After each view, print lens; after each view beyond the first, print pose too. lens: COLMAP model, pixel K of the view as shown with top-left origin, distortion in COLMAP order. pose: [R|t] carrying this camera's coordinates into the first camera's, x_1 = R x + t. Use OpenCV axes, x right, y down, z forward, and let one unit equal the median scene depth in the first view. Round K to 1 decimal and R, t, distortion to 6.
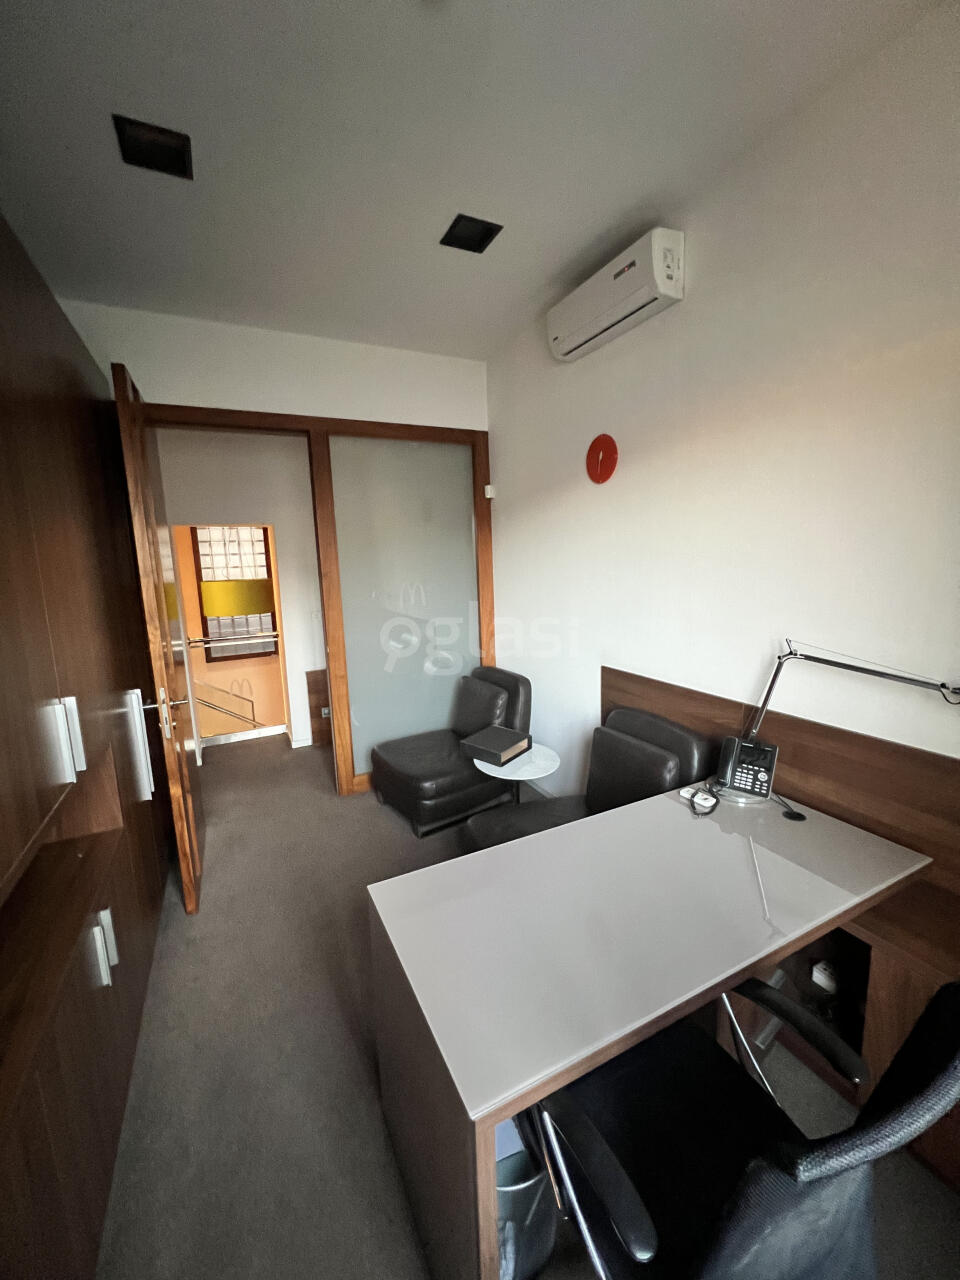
lens RADIAL K [[514.2, 0, 480.0], [0, 514.2, 640.0], [0, 0, 1]] dist [0.017015, -0.000171]
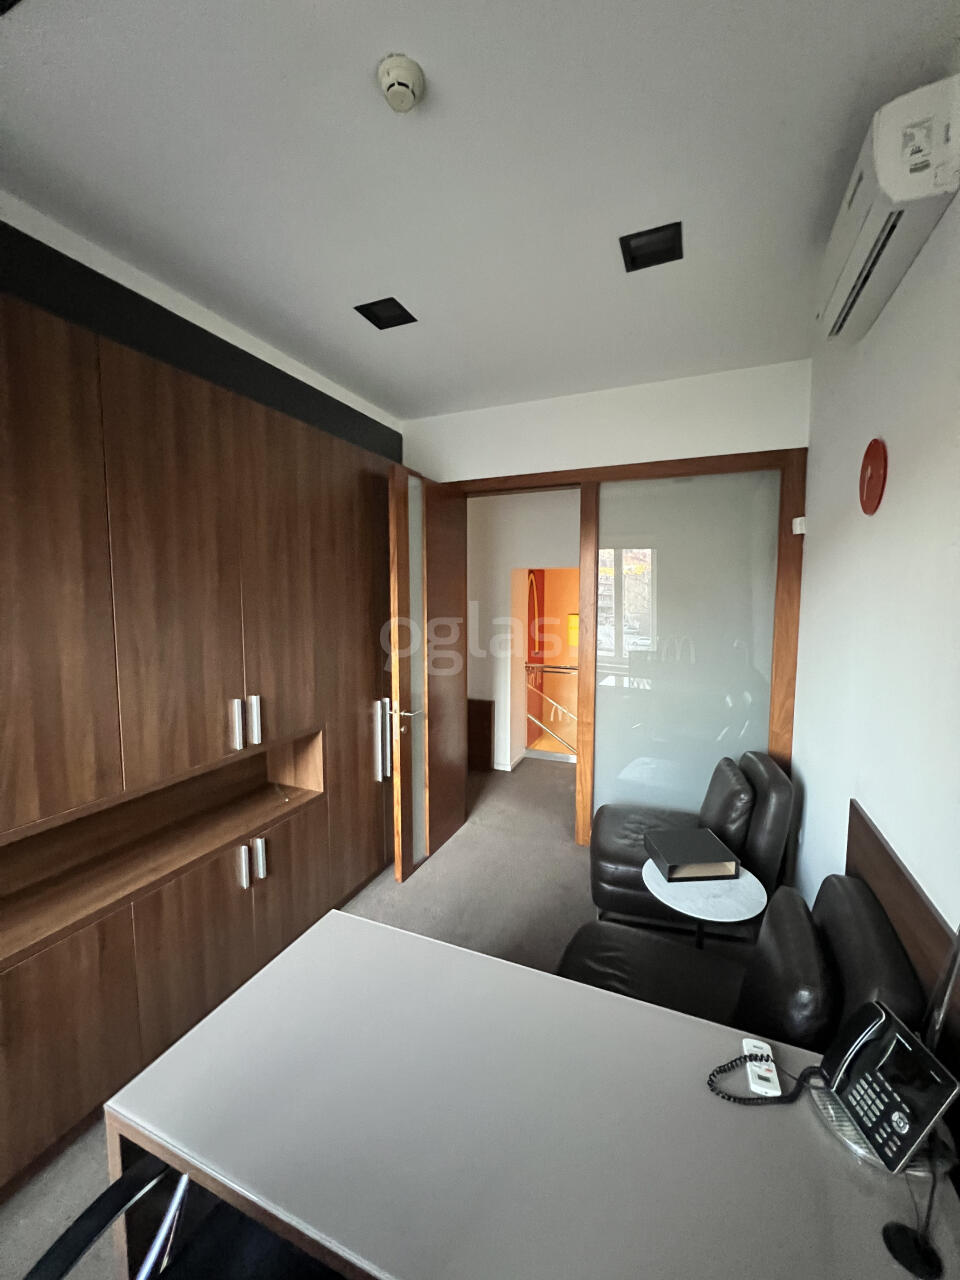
lens RADIAL K [[514.9, 0, 480.0], [0, 514.9, 640.0], [0, 0, 1]] dist [-0.002338, 0.000023]
pose [[0.649467, 0.102152, -0.753497, 0.424603], [-0.147832, 0.988990, 0.006655, -0.082808], [0.745881, 0.107069, 0.657417, 0.247230]]
